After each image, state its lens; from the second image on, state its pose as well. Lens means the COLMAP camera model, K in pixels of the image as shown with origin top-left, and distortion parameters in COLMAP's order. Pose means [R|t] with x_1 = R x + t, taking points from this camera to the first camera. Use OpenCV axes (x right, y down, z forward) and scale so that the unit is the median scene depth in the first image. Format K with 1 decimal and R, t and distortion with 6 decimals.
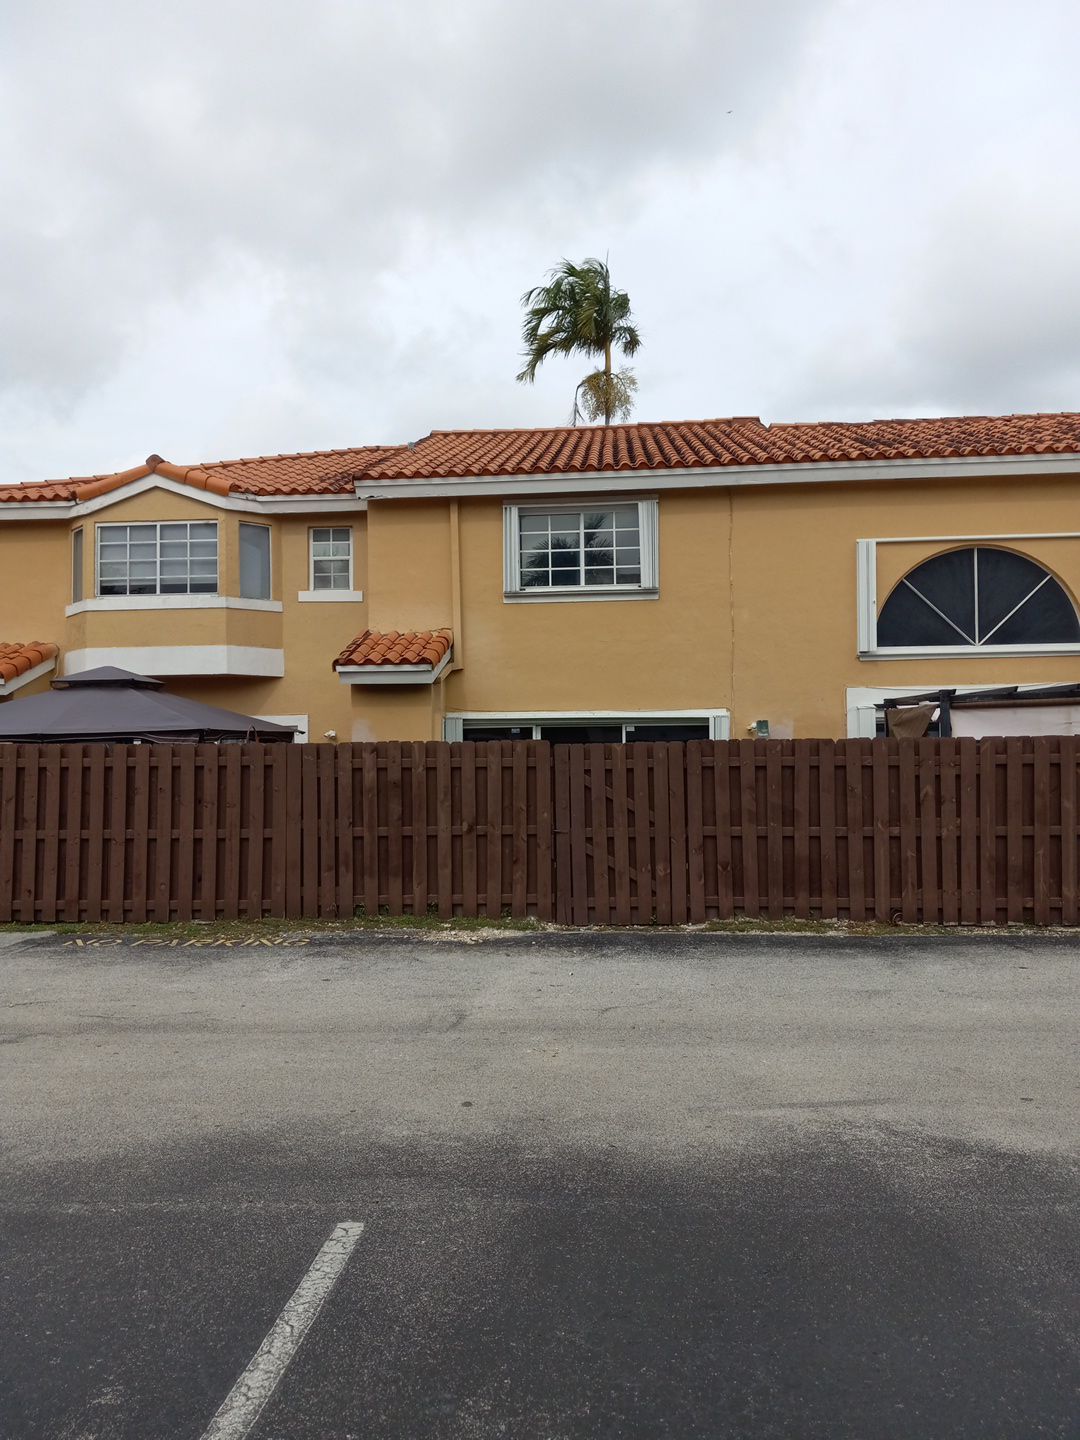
lens RADIAL K [[1138.4, 0, 544.1], [0, 1138.4, 723.0], [0, 0, 1]] dist [0.062518, -0.015106]
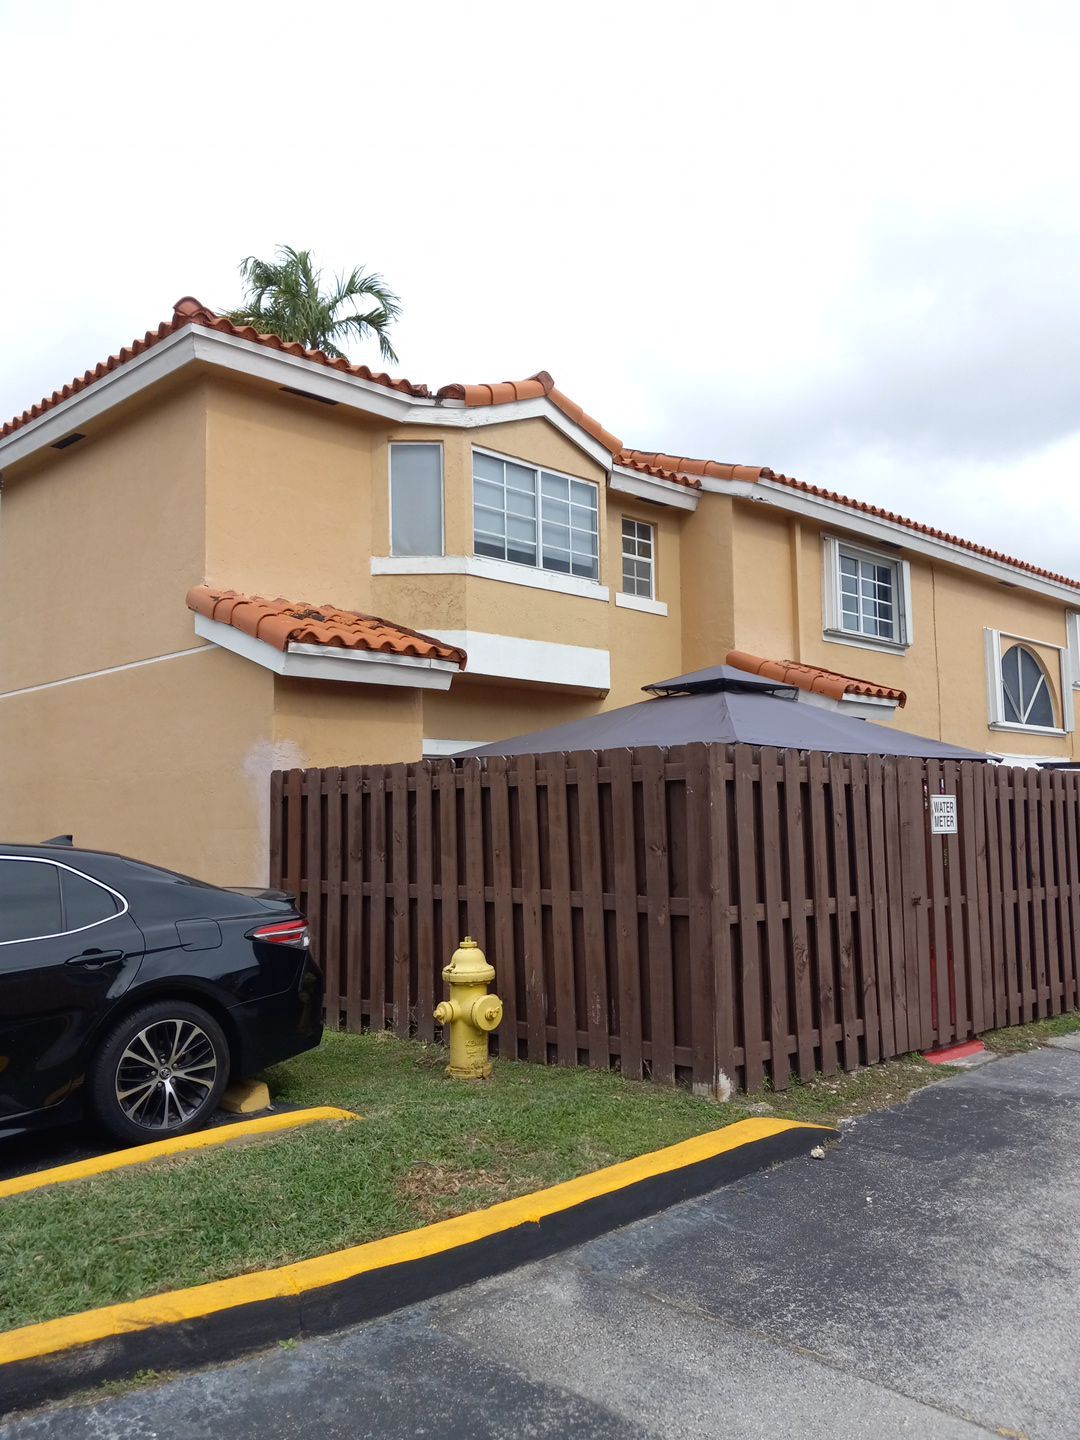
lens RADIAL K [[1138.4, 0, 544.5], [0, 1138.4, 715.6], [0, 0, 1]] dist [0.062518, -0.015106]
pose [[0.641454, 0.066061, 0.764312, -0.863001], [-0.073002, 0.997021, -0.024907, -0.004627], [-0.763680, -0.039820, 0.644365, 0.538714]]
